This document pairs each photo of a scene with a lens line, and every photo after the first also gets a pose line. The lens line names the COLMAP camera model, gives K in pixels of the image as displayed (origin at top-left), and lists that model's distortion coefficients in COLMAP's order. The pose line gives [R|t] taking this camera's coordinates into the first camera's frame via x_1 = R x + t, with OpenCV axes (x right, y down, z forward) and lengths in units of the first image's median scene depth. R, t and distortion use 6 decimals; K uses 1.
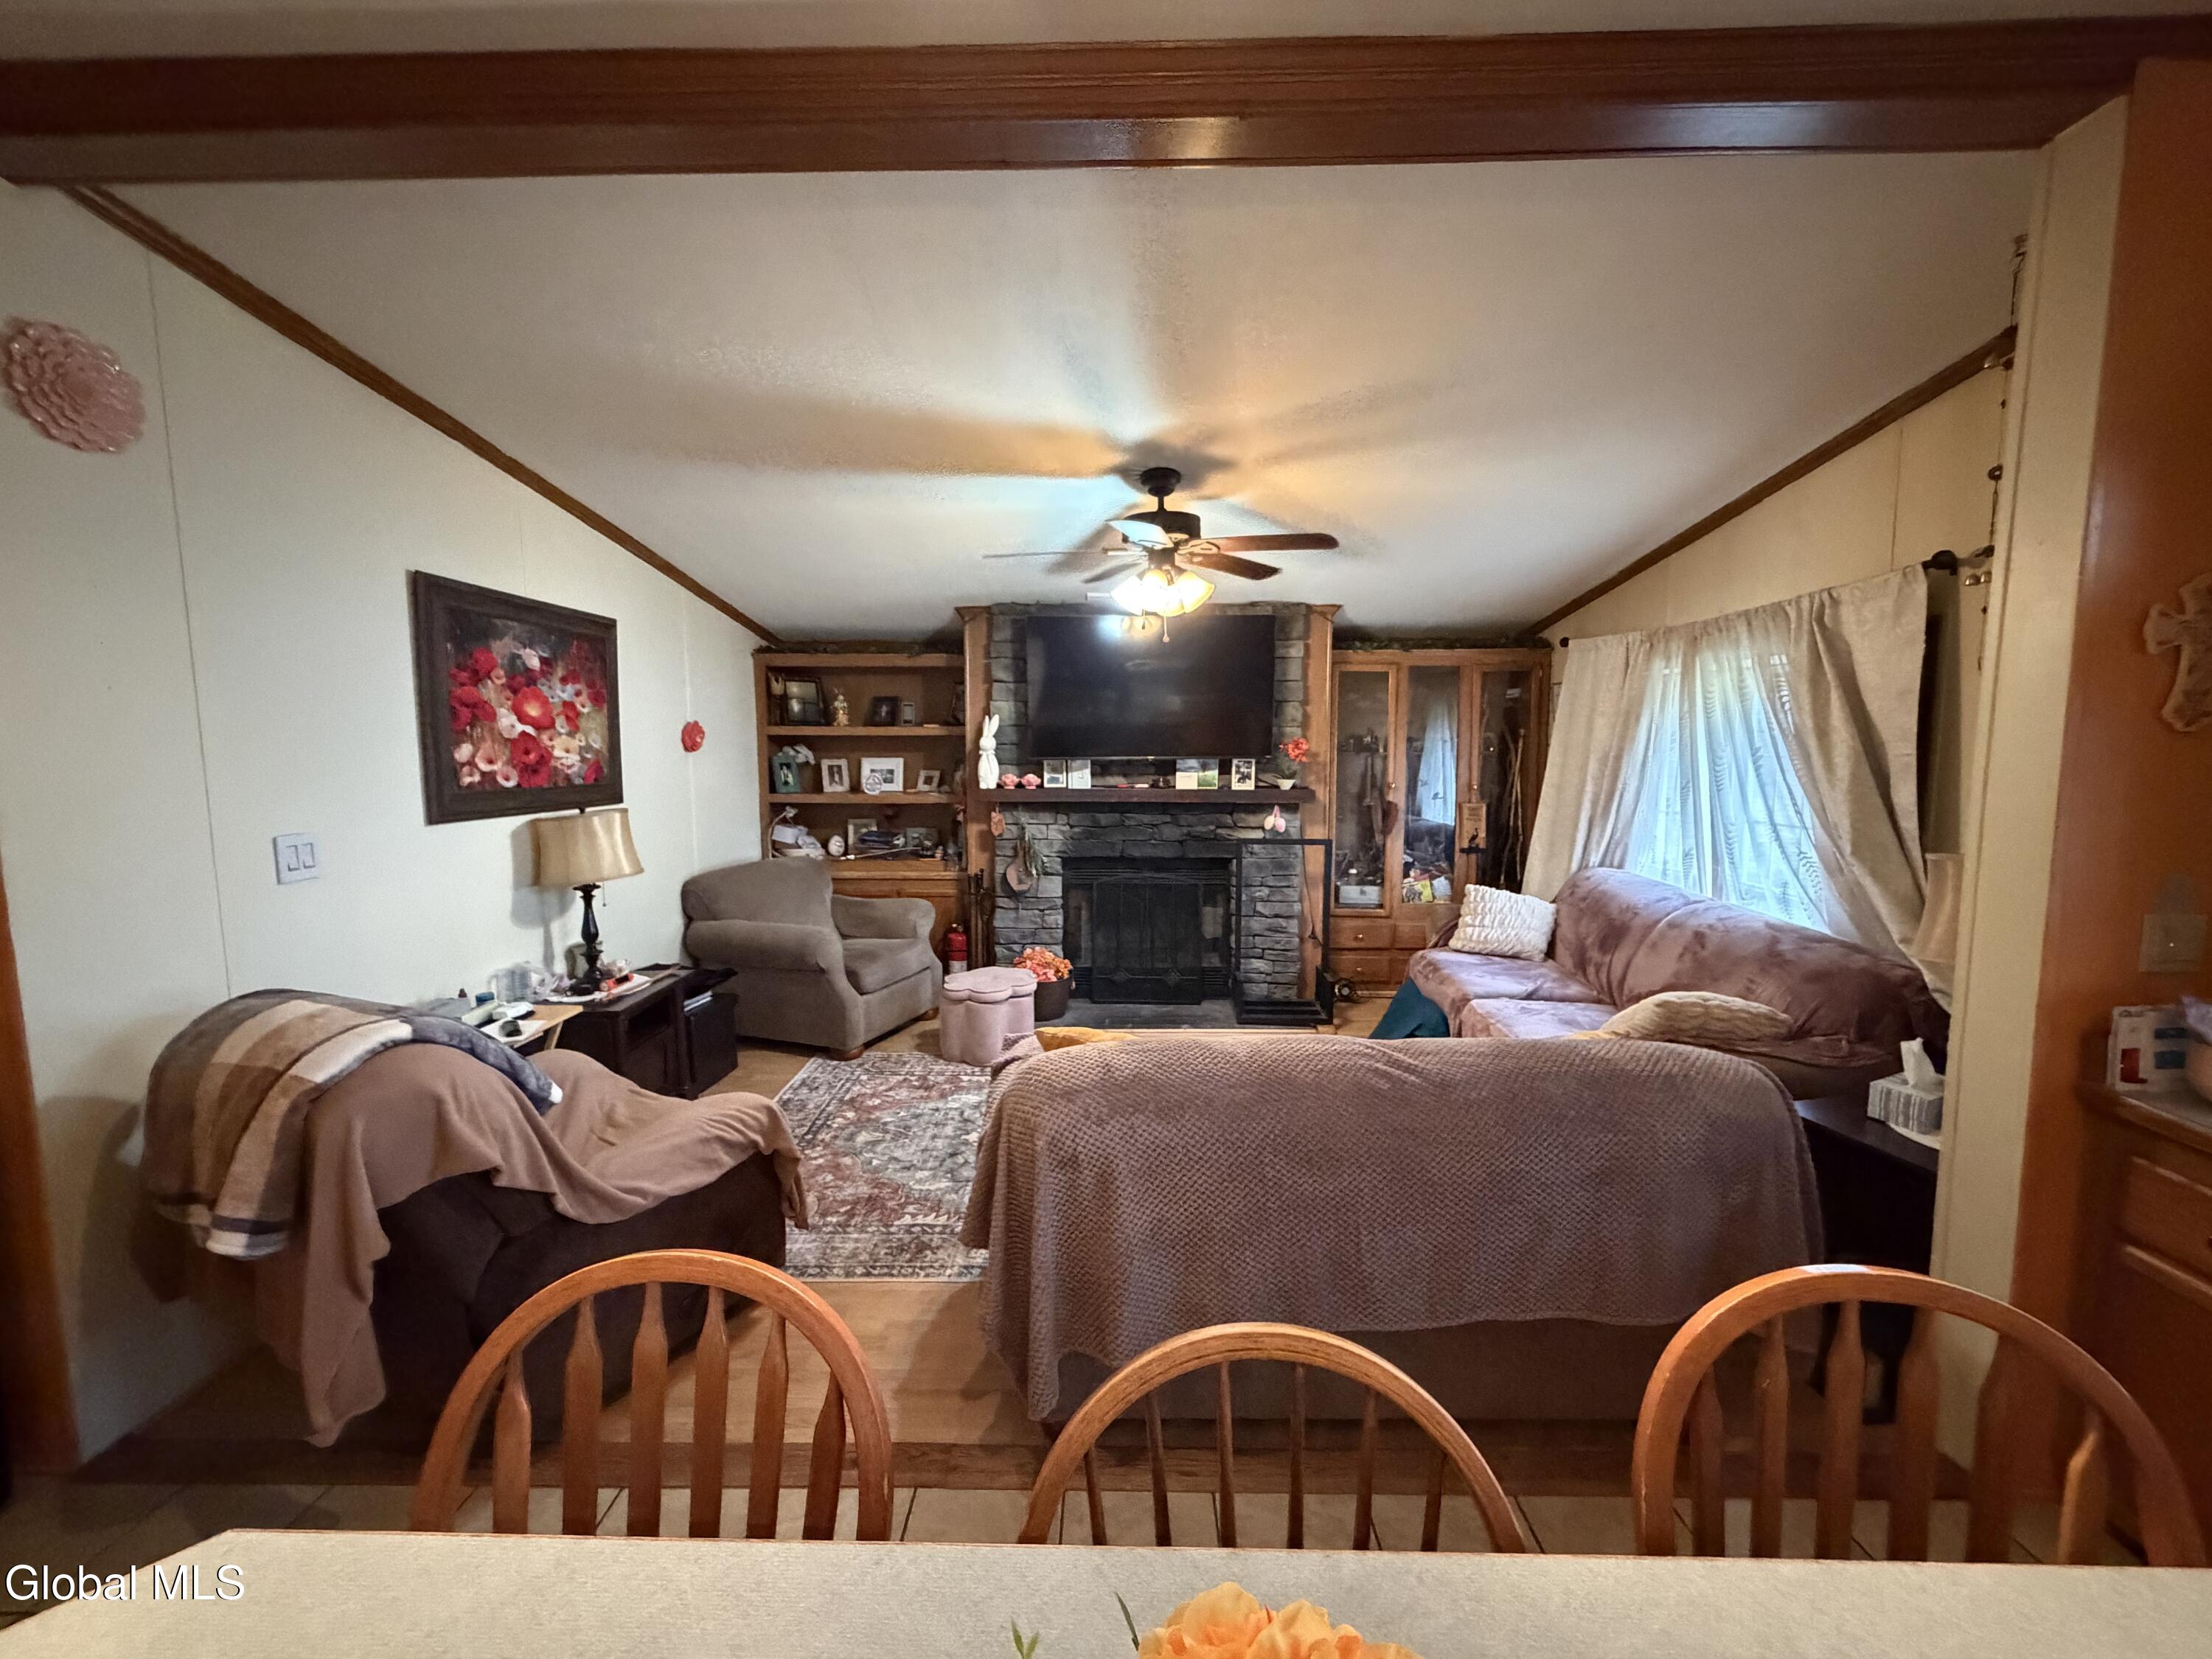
lens RADIAL K [[888.3, 0, 1087.8], [0, 888.3, 832.0], [0, 0, 1]] dist [0.001146, -0.000026]
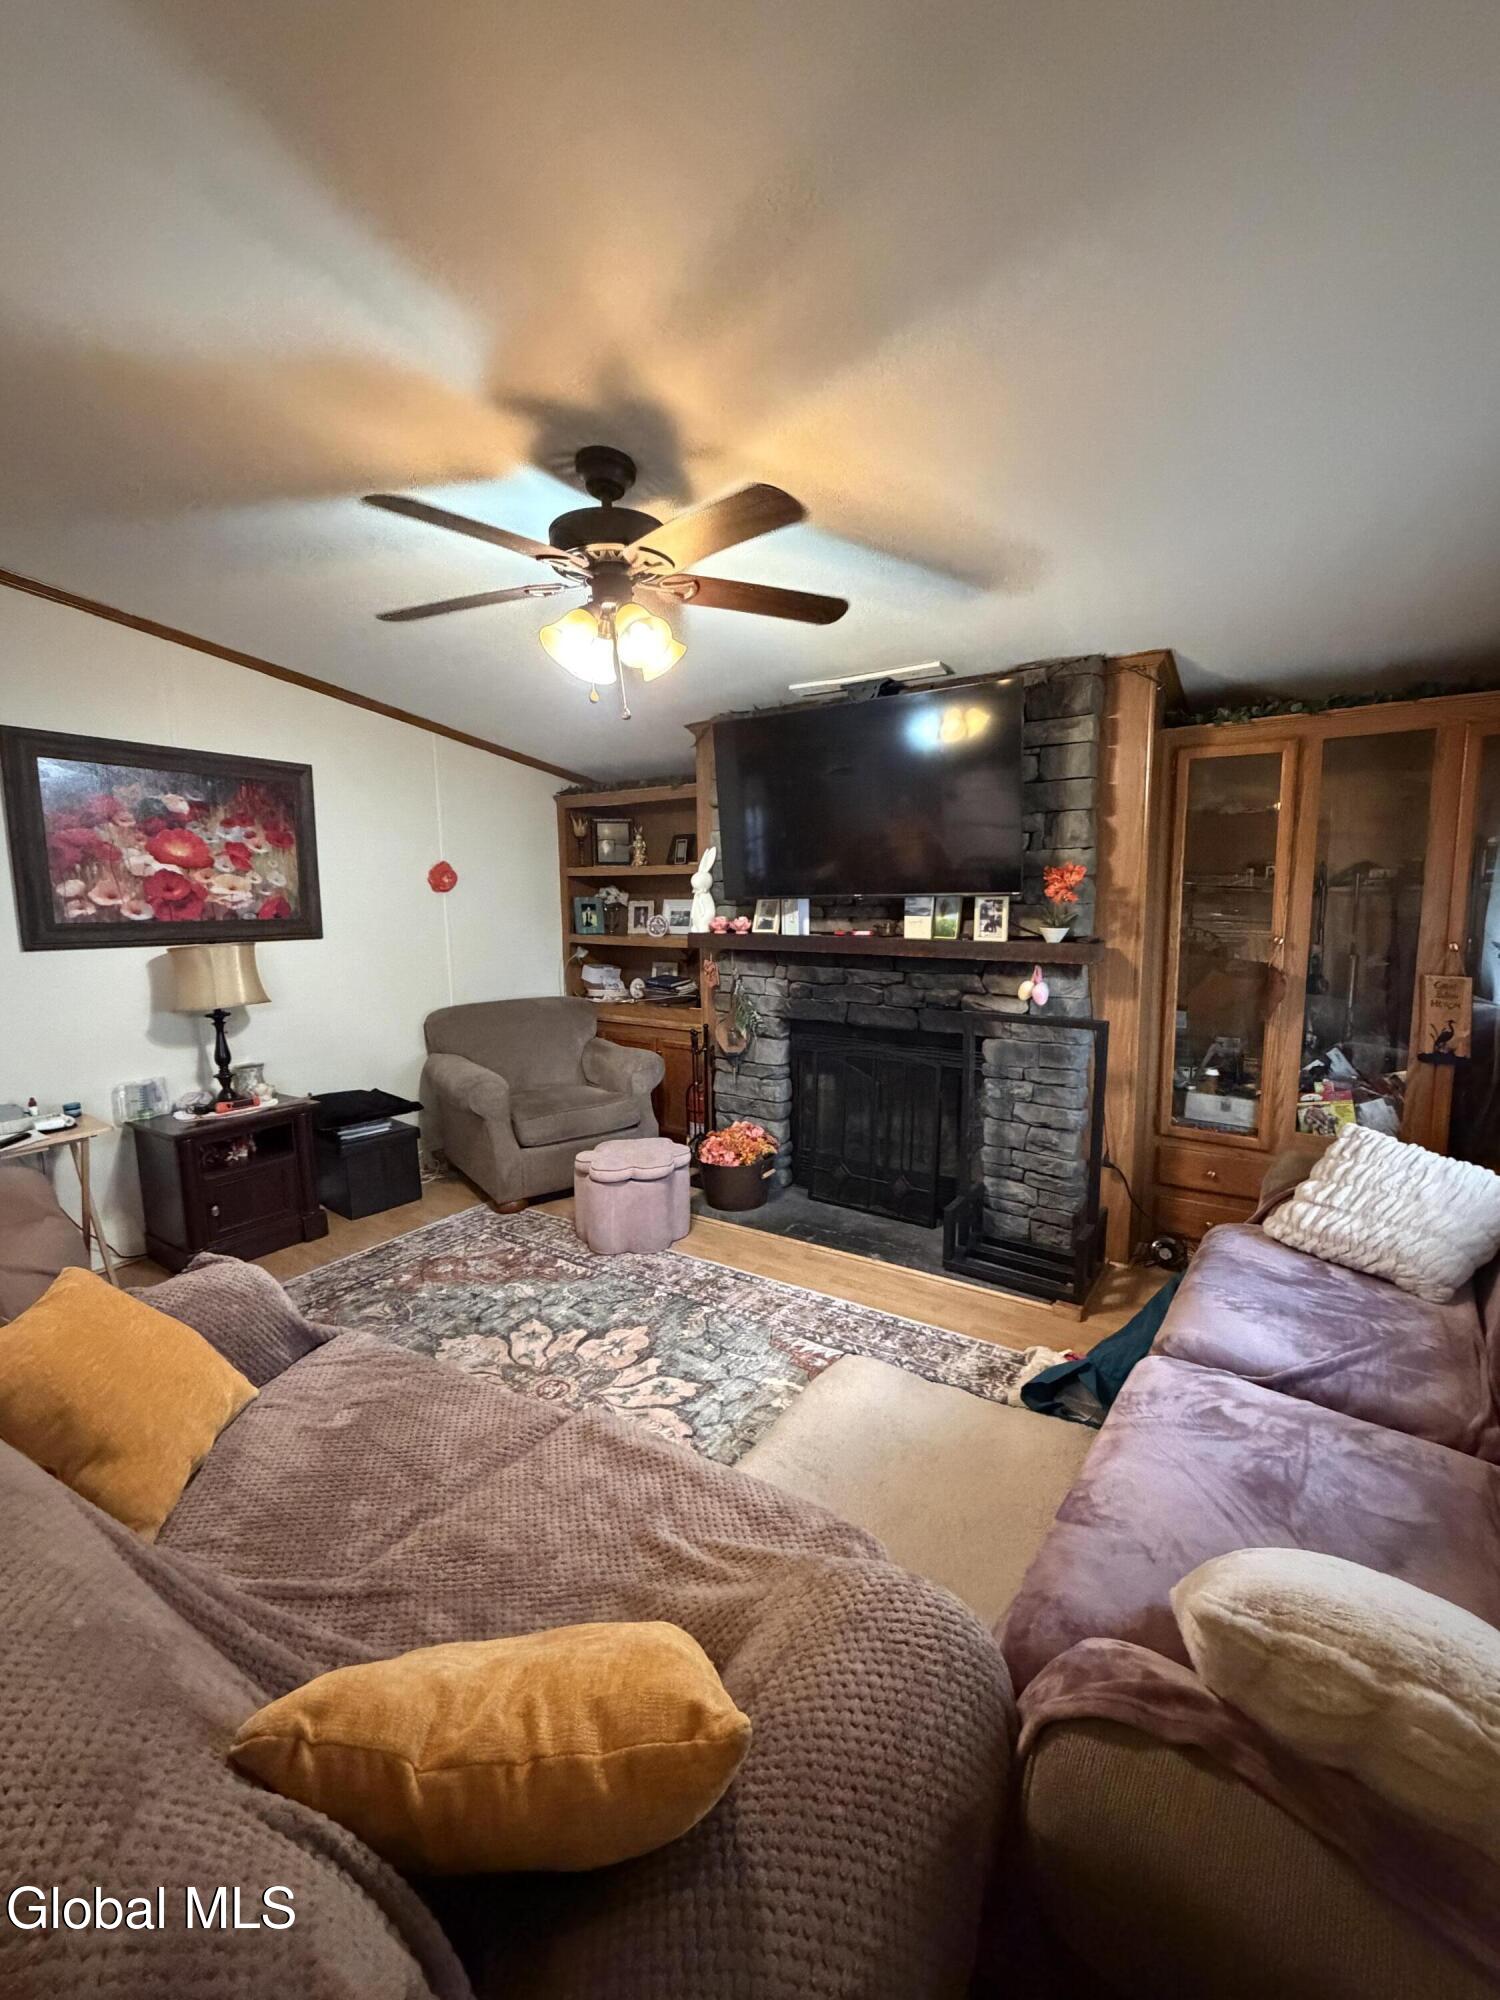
lens RADIAL K [[803.1, 0, 752.4], [0, 803.1, 1001.3], [0, 0, 1]] dist [0.001146, -0.000026]
pose [[0.849355, 0.064006, -0.523927, 0.348167], [-0.046733, 0.997841, 0.046142, -0.020561], [0.525749, -0.014706, 0.850513, 0.358738]]
